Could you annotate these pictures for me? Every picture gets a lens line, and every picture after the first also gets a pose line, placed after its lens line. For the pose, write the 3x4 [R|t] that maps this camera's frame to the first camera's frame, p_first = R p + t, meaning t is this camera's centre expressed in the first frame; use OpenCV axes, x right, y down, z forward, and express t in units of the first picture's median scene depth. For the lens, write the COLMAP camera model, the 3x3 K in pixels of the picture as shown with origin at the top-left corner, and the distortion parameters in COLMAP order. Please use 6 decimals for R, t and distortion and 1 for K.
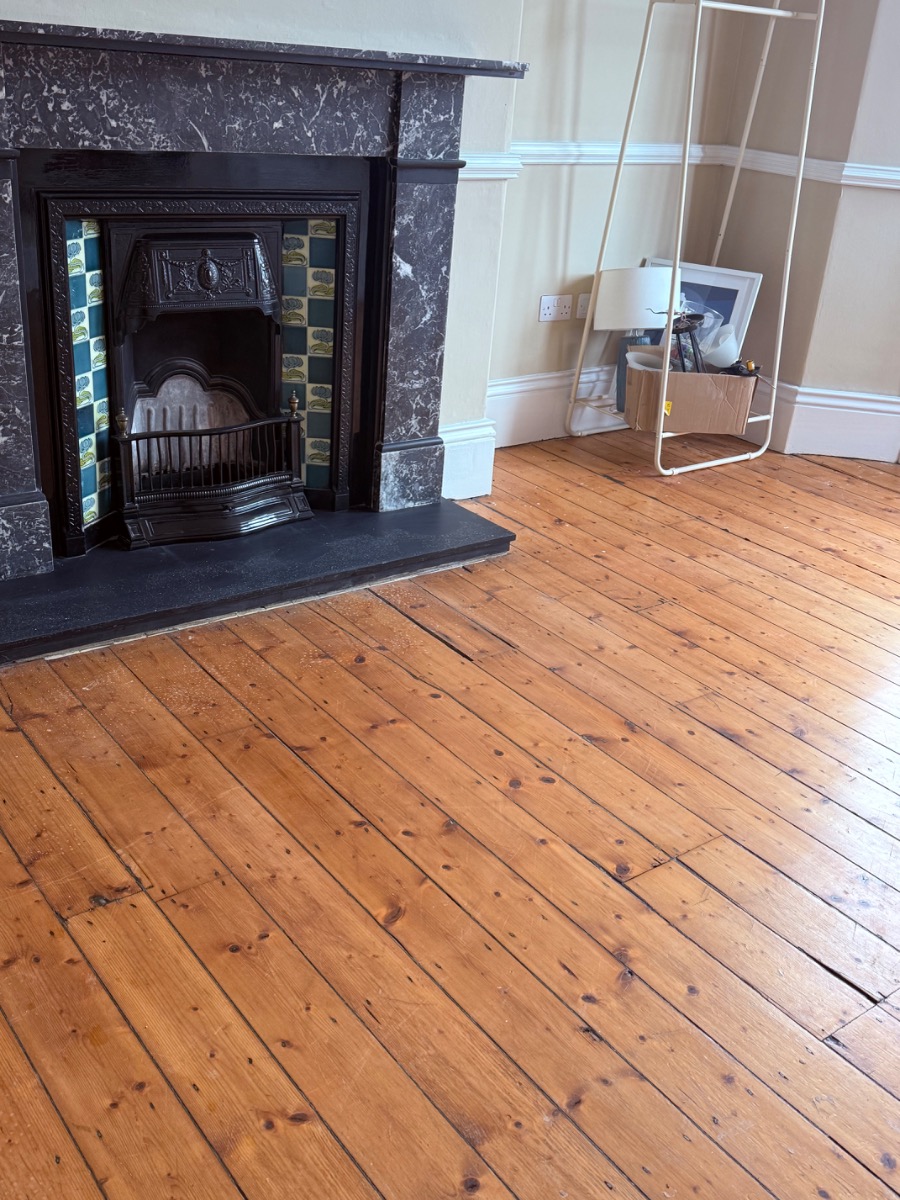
lens RADIAL K [[1179.4, 0, 450.0], [0, 1179.4, 600.0], [0, 0, 1]] dist [0.171666, -0.332034]
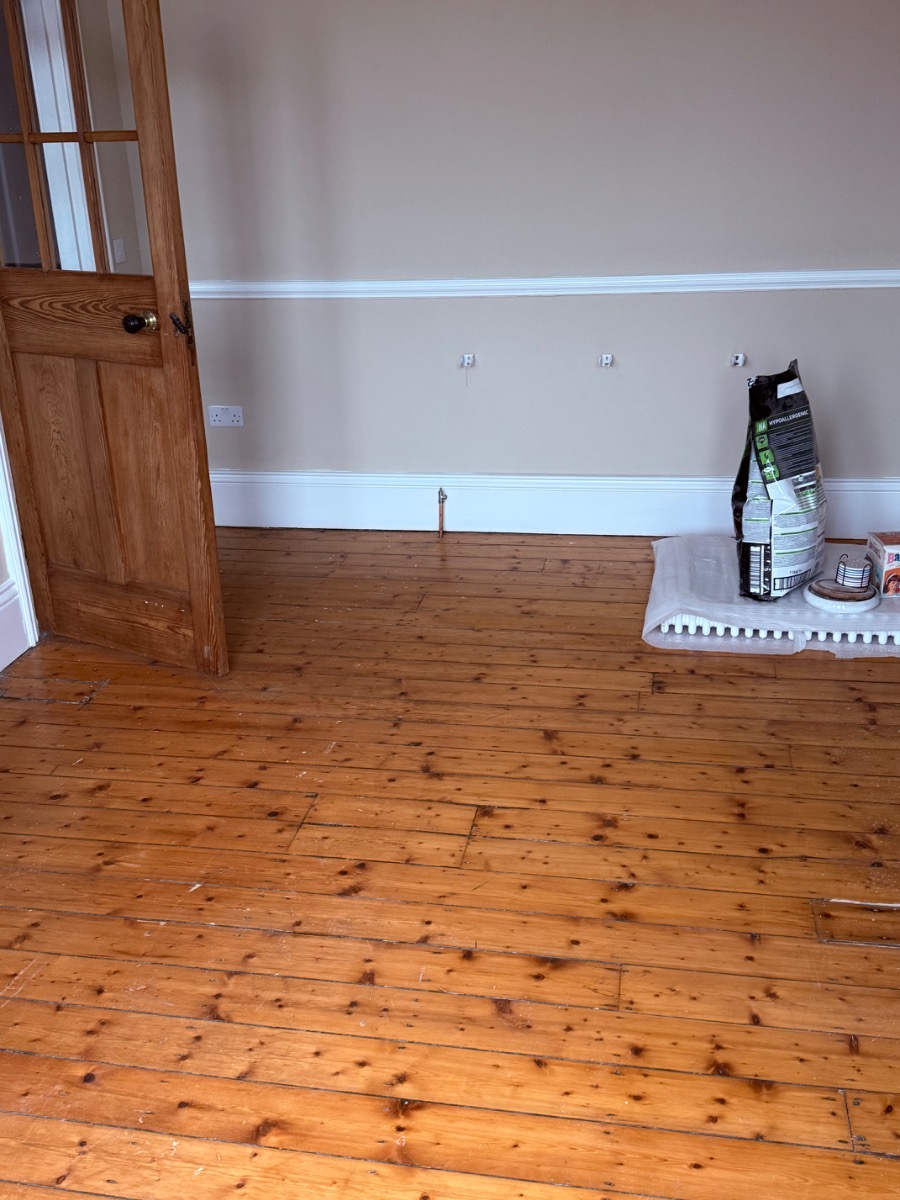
lens RADIAL K [[1179.4, 0, 450.0], [0, 1179.4, 600.0], [0, 0, 1]] dist [0.171666, -0.332034]
pose [[-0.744980, 0.185508, -0.640774, 0.920032], [-0.310812, 0.753399, 0.579471, -0.677416], [0.590255, 0.630855, -0.503609, 1.368644]]
